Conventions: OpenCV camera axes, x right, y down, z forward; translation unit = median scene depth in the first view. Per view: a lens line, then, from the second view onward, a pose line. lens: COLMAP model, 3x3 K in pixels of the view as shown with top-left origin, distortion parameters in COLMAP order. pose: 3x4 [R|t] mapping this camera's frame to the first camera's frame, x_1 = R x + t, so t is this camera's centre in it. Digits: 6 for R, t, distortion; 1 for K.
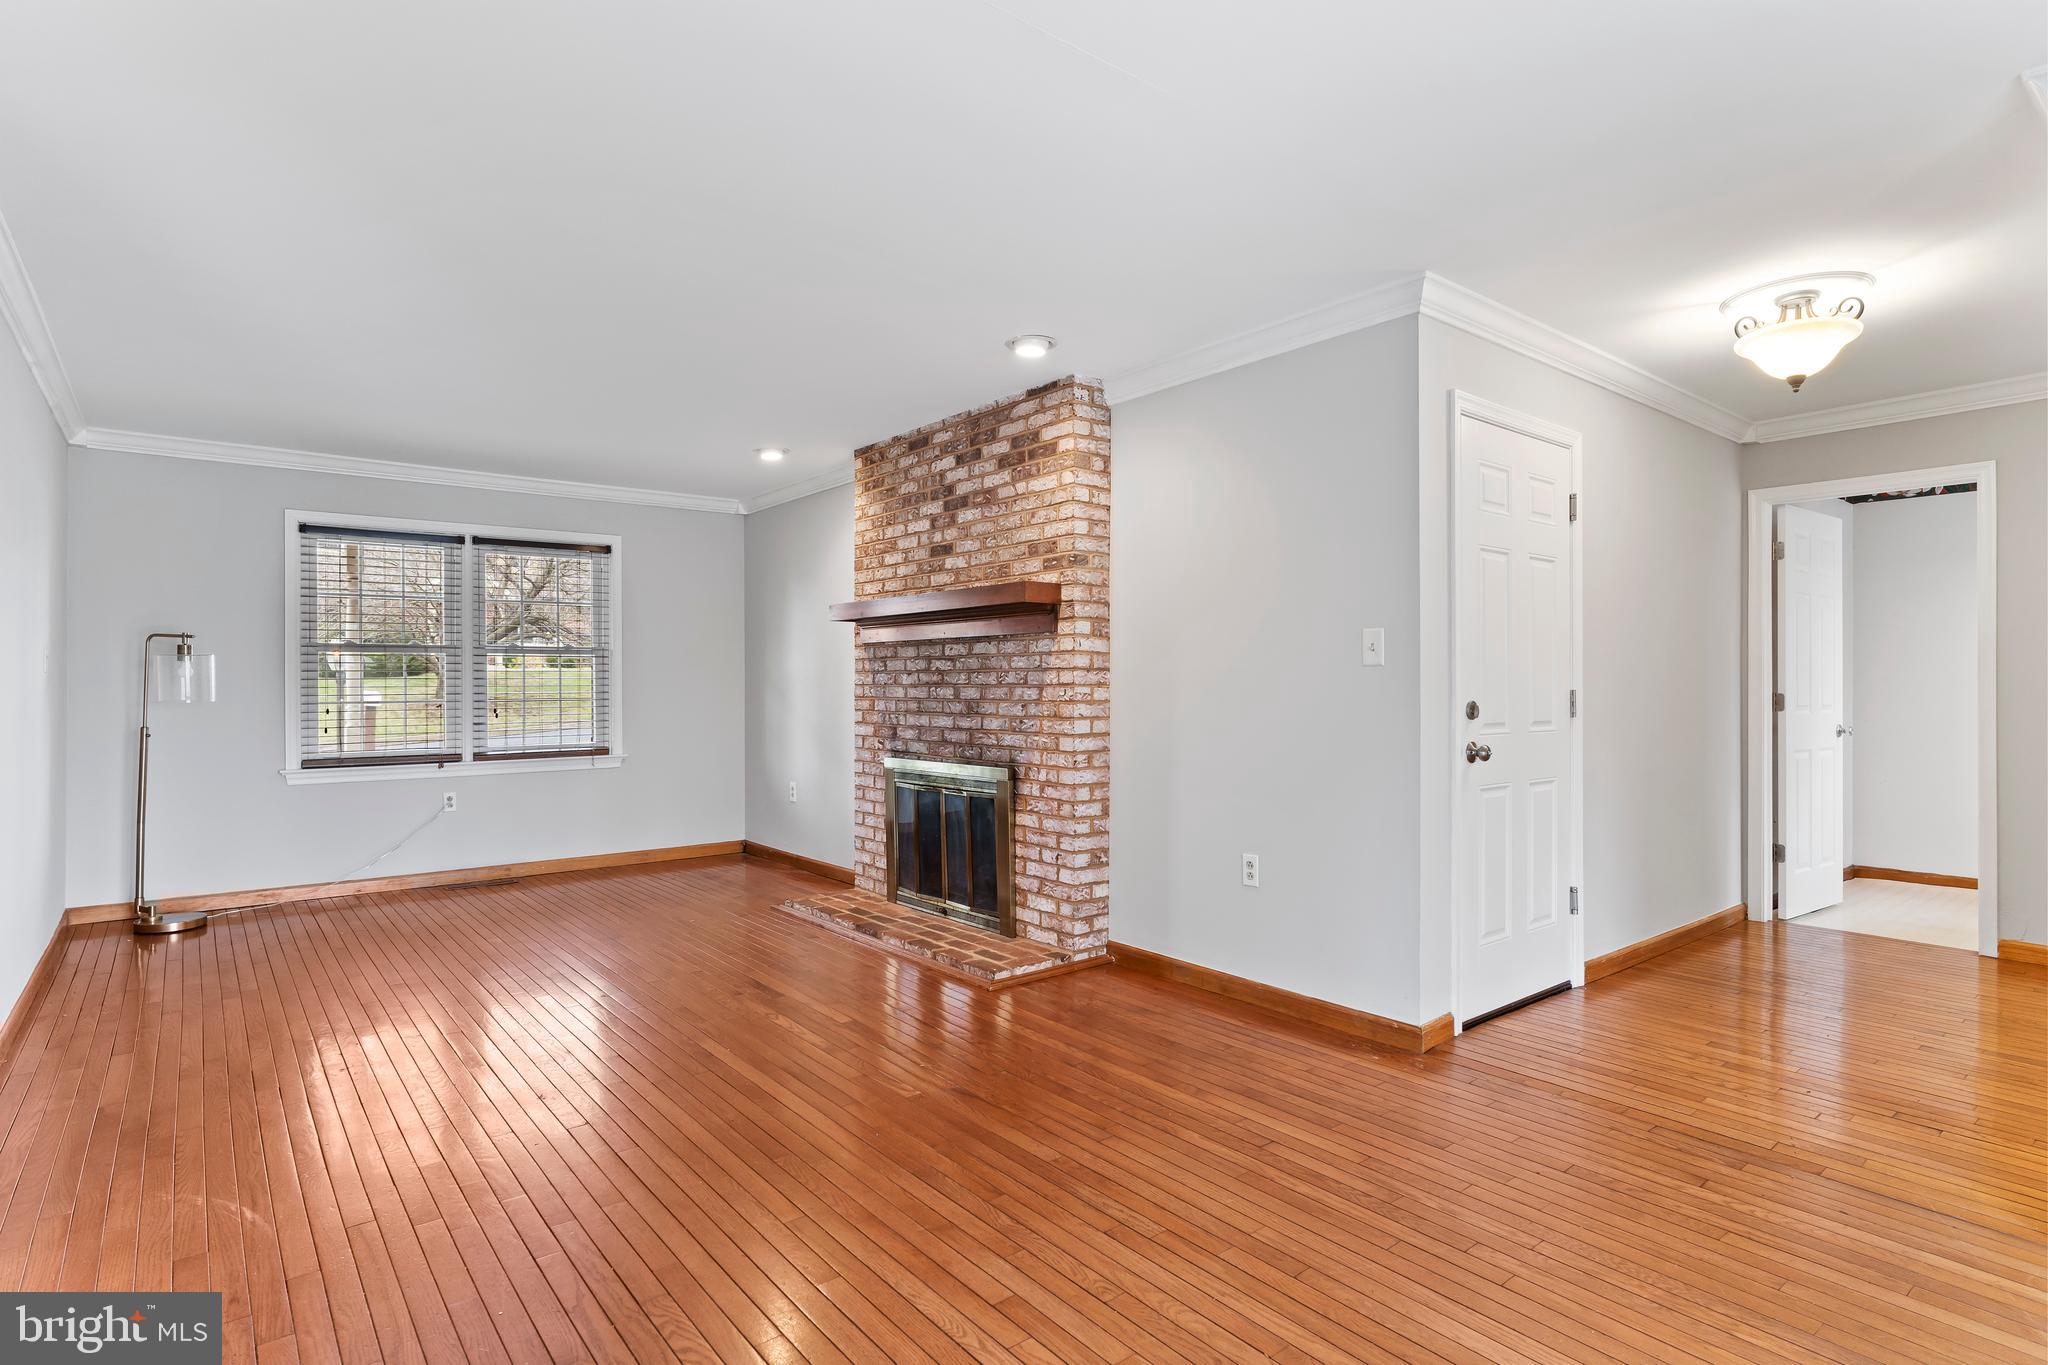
lens RADIAL K [[1046.2, 0, 1023.0], [0, 1046.2, 683.8], [0, 0, 1]] dist [-0.003749, 0.001951]
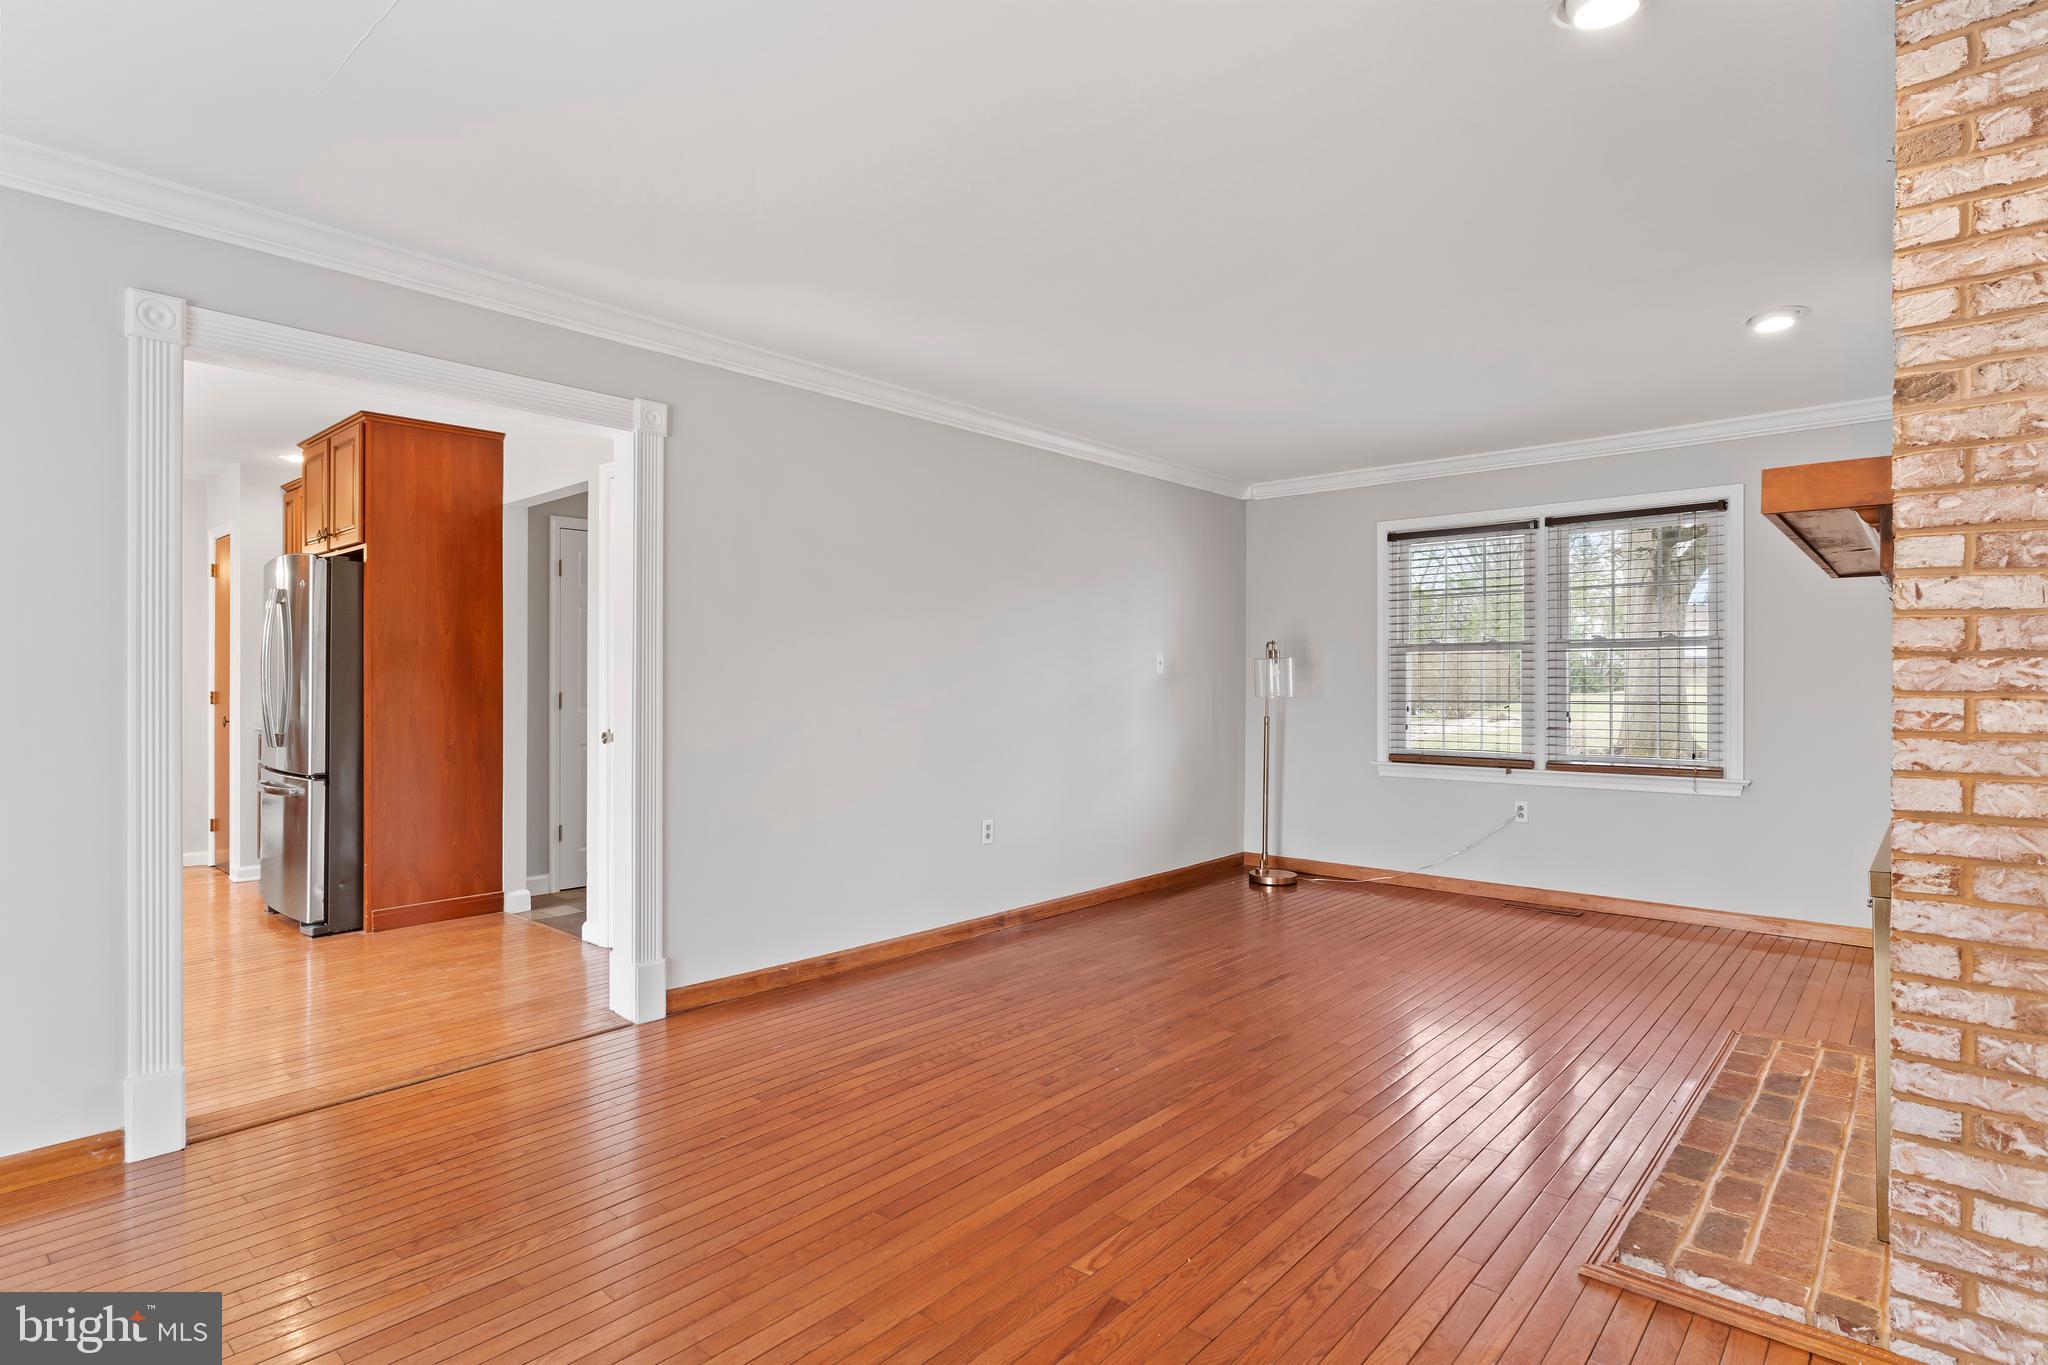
lens RADIAL K [[1046.2, 0, 1015.1], [0, 1046.2, 682.0], [0, 0, 1]] dist [-0.003749, 0.001951]
pose [[0.162933, 0.003486, -0.986631, 0.346984], [-0.002996, 0.999991, 0.003038, -0.002839], [0.986633, 0.002461, 0.162942, 0.502343]]
